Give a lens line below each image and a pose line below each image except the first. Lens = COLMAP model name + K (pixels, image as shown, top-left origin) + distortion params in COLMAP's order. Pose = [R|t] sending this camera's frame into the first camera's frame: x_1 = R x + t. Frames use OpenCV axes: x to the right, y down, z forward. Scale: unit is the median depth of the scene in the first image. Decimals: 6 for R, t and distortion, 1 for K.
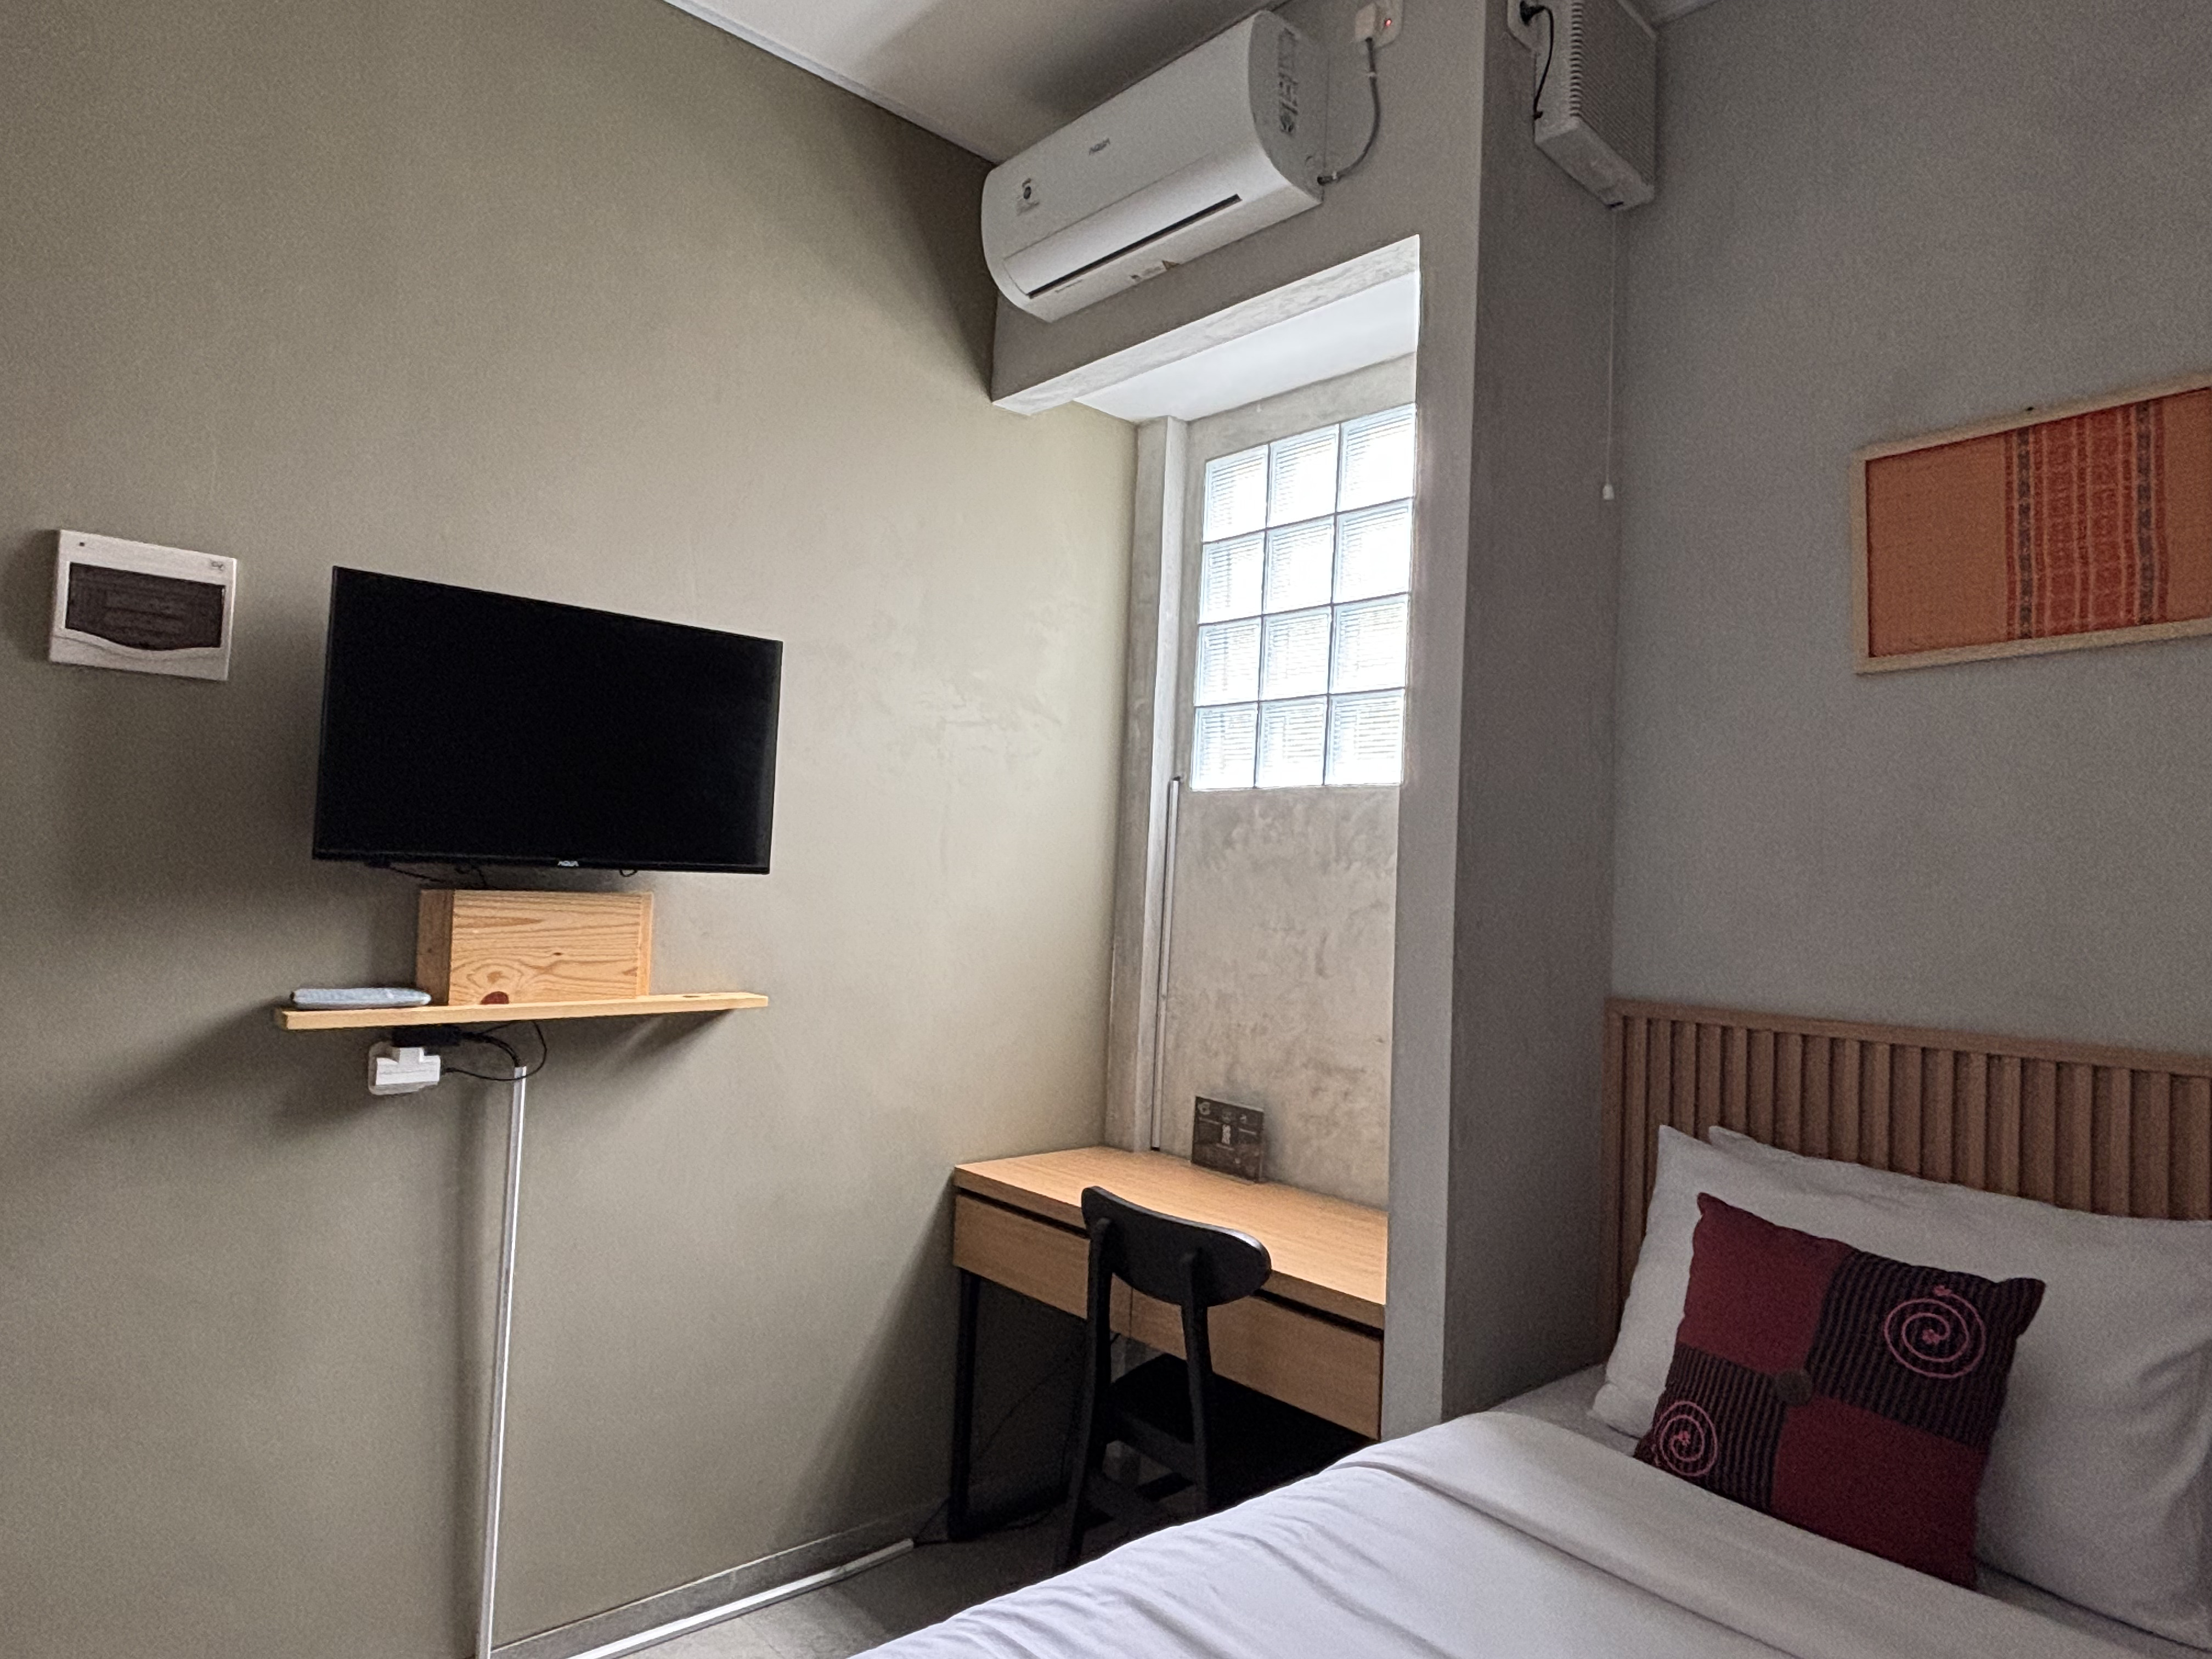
lens RADIAL K [[1281.3, 0, 1039.2], [0, 1281.3, 831.8], [0, 0, 1]] dist [0.005265, -0.000714]
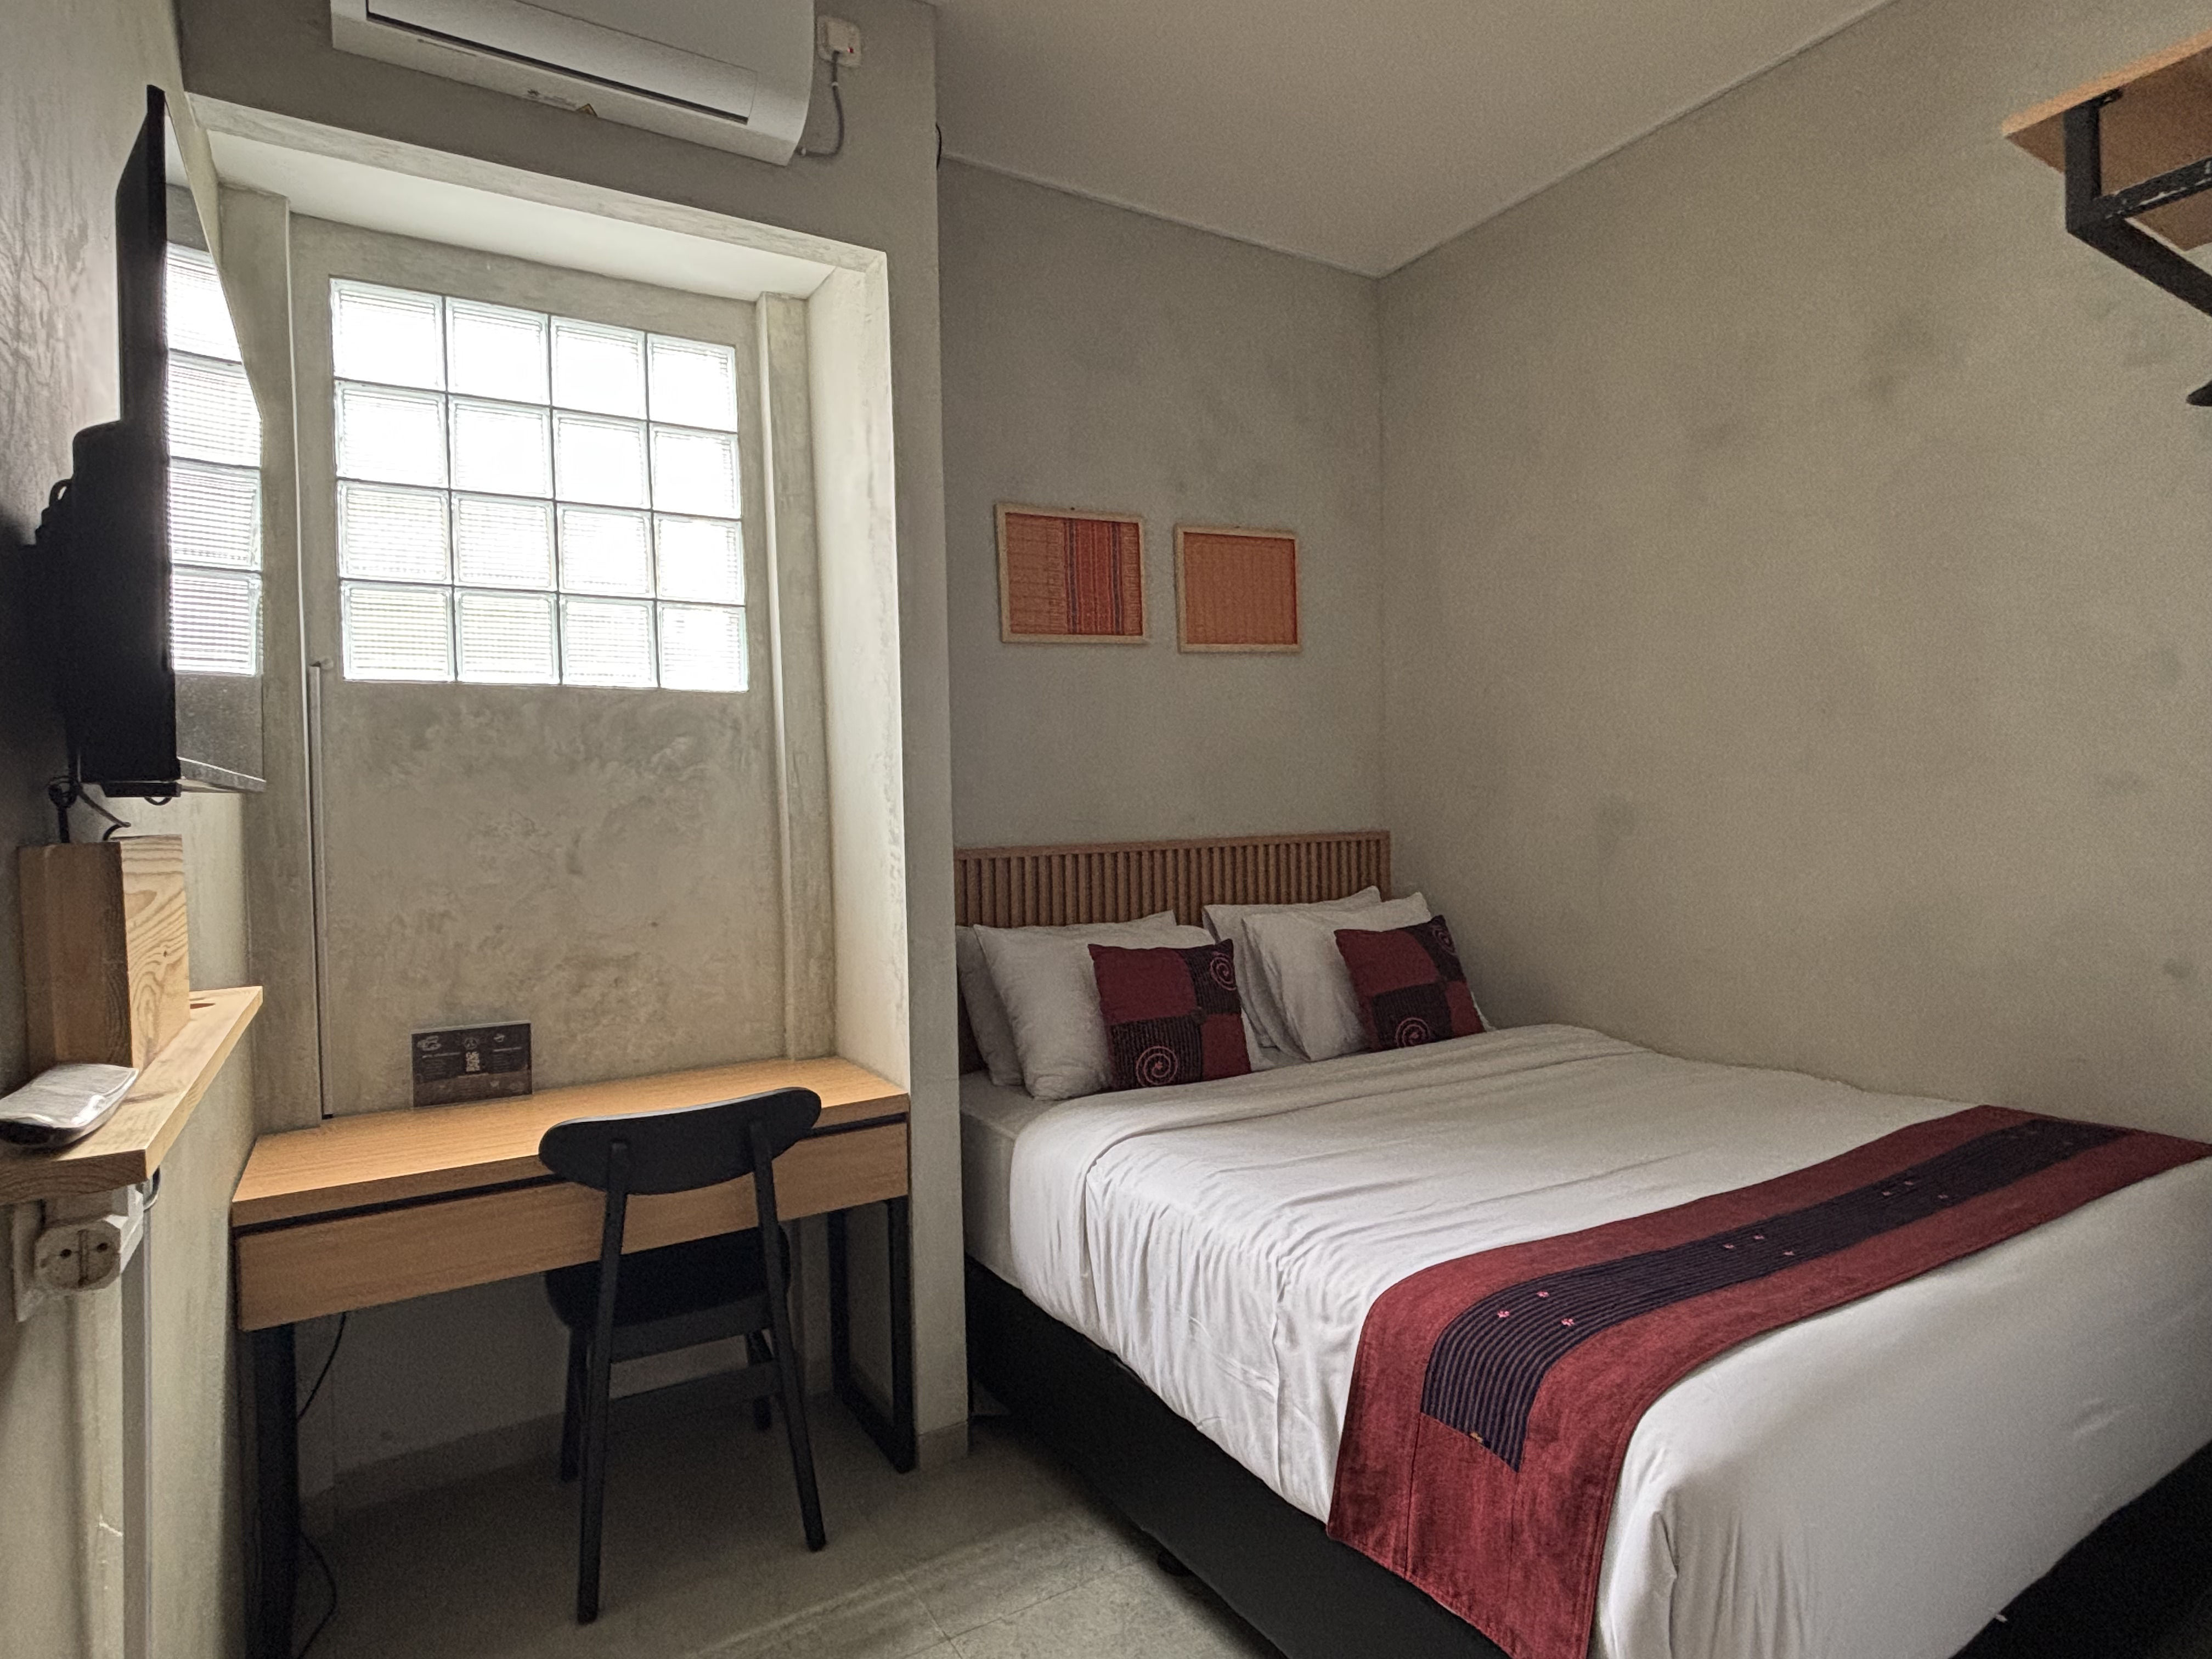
lens RADIAL K [[1161.7, 0, 1106.0], [0, 1161.7, 829.5], [0, 0, 1]] dist [0.000562, -0.000562]
pose [[0.174647, -0.074789, 0.981787, -0.605308], [-0.005478, 0.997022, 0.076924, 0.003660], [-0.984616, -0.018812, 0.173717, 0.428257]]
